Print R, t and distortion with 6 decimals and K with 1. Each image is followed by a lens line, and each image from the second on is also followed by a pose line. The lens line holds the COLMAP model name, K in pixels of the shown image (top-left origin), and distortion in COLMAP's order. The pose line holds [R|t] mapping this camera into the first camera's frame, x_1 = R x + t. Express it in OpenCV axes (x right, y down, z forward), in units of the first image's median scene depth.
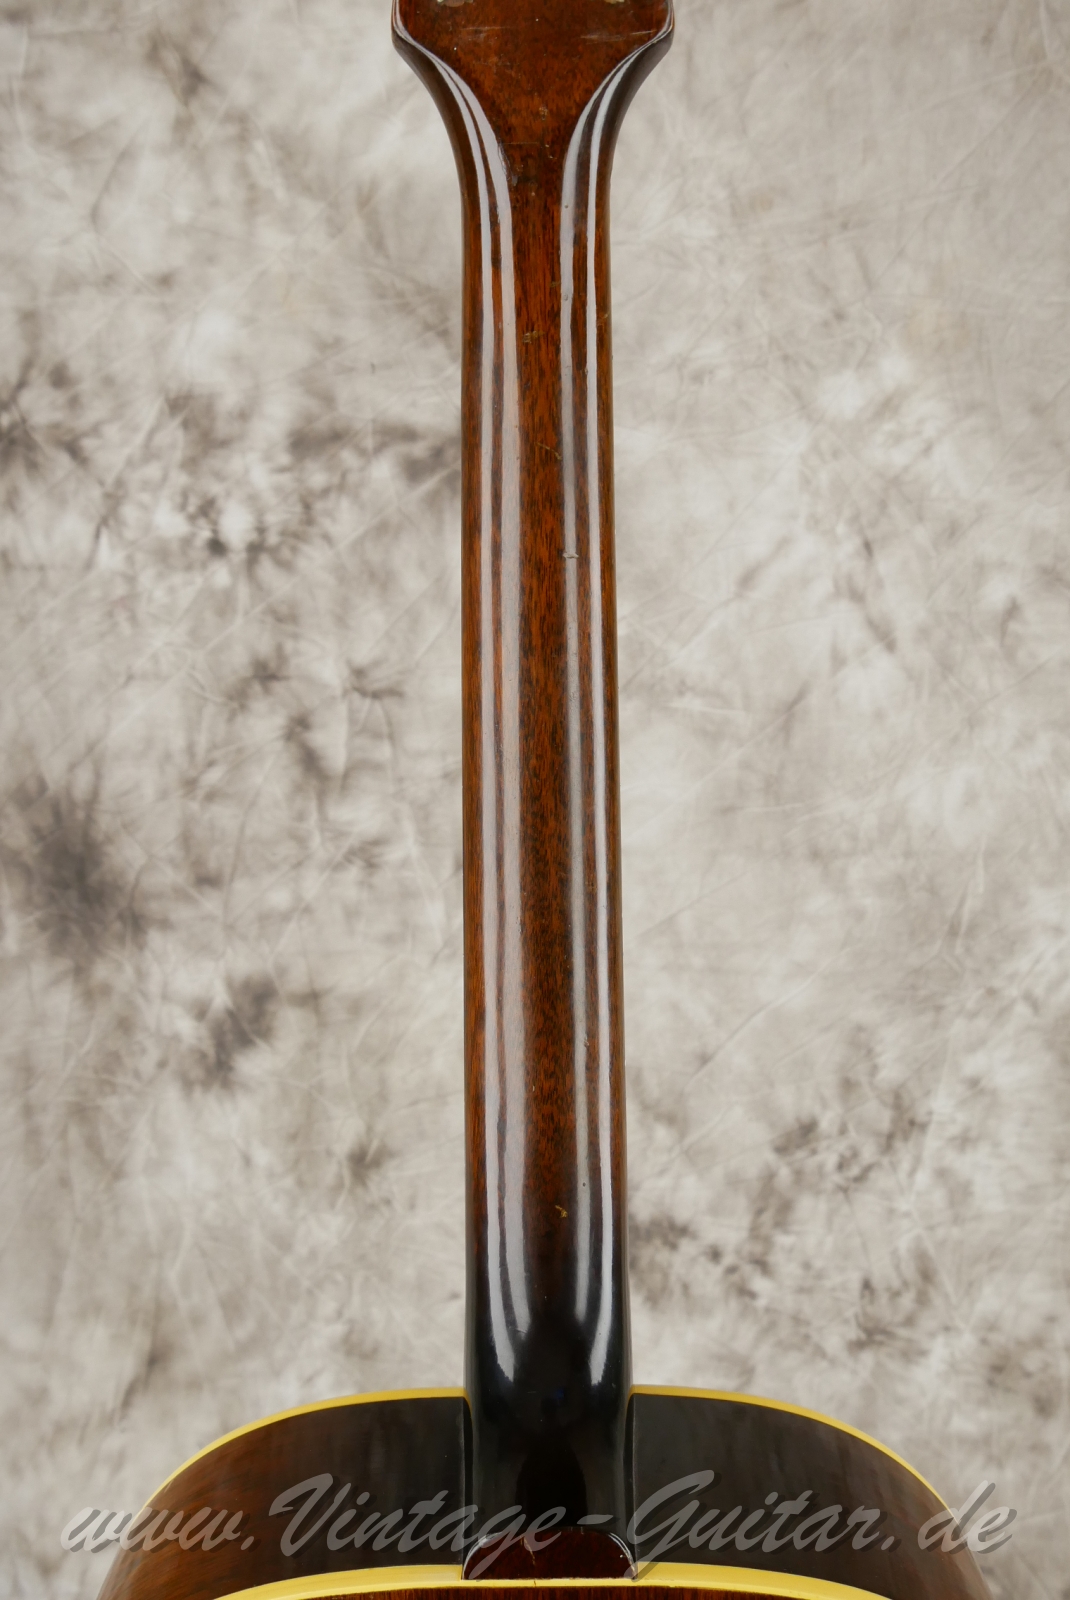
lens RADIAL K [[1309.0, 0, 539.8], [0, 1309.0, 788.0], [0, 0, 1]] dist [-0.068239, 0.036175]
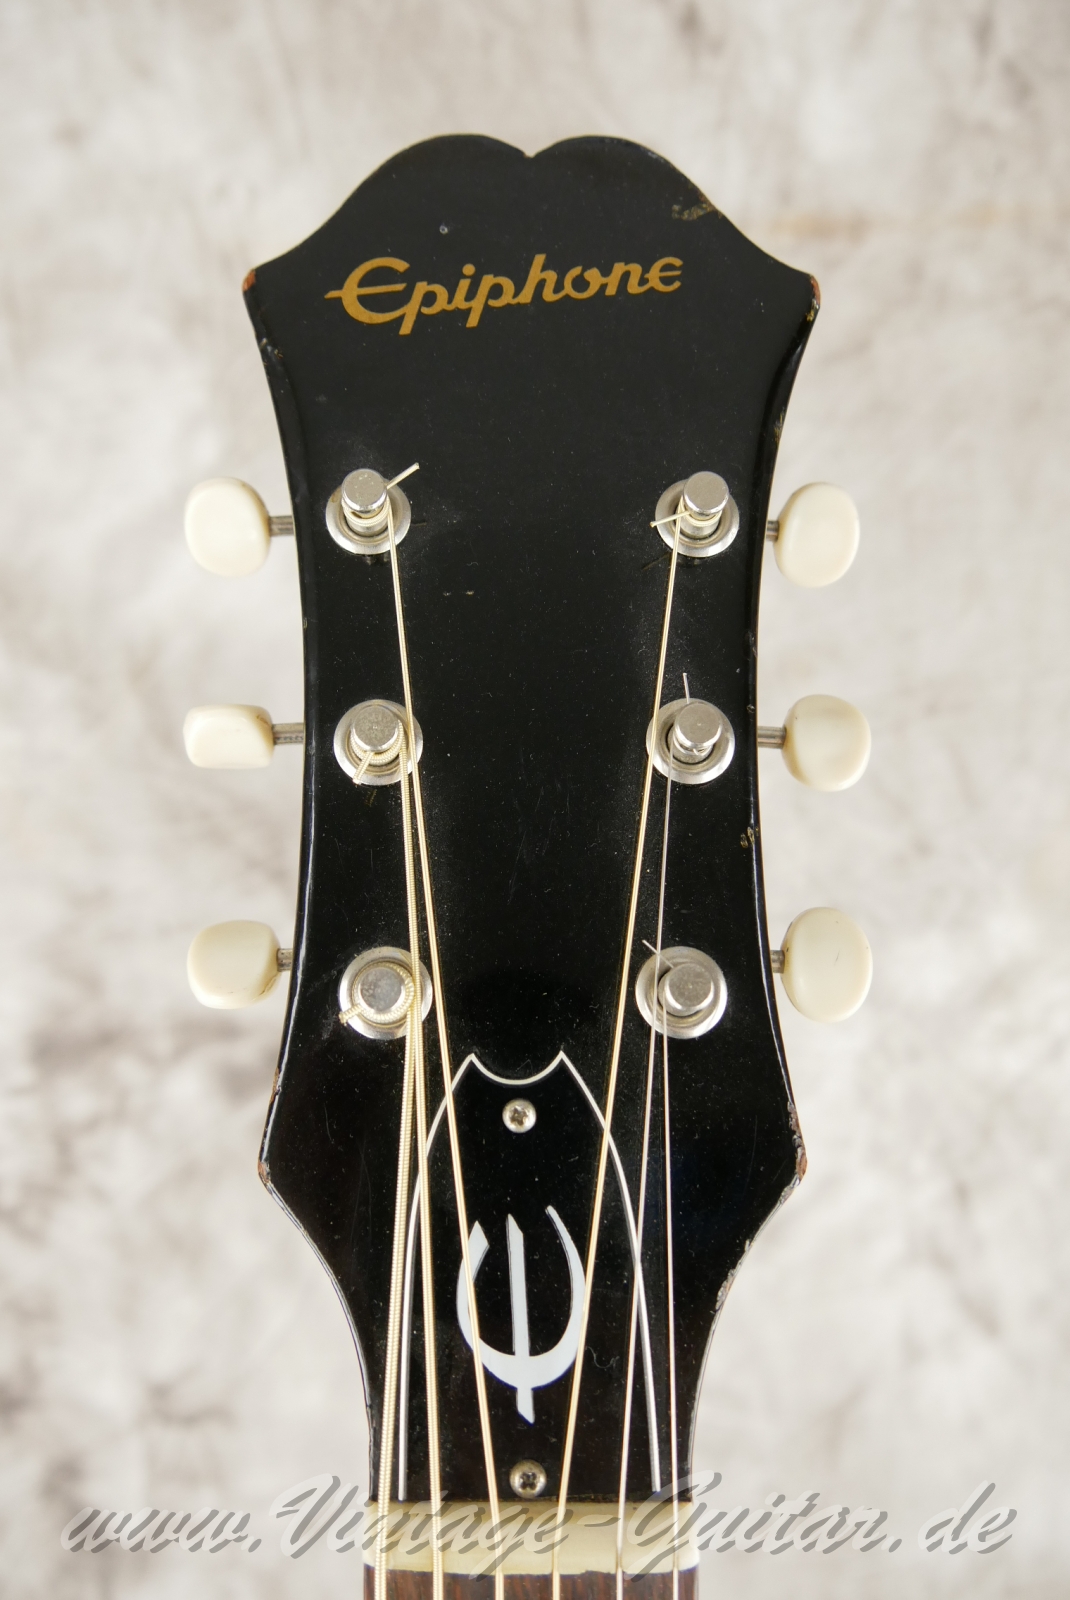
lens RADIAL K [[1348.1, 0, 534.1], [0, 1348.1, 772.1], [0, 0, 1]] dist [-0.070291, 0.039052]
pose [[0.996076, -0.024575, 0.085021, -0.006636], [0.024523, 0.999698, 0.001659, -0.388722], [-0.085036, 0.000432, 0.996378, 0.360390]]
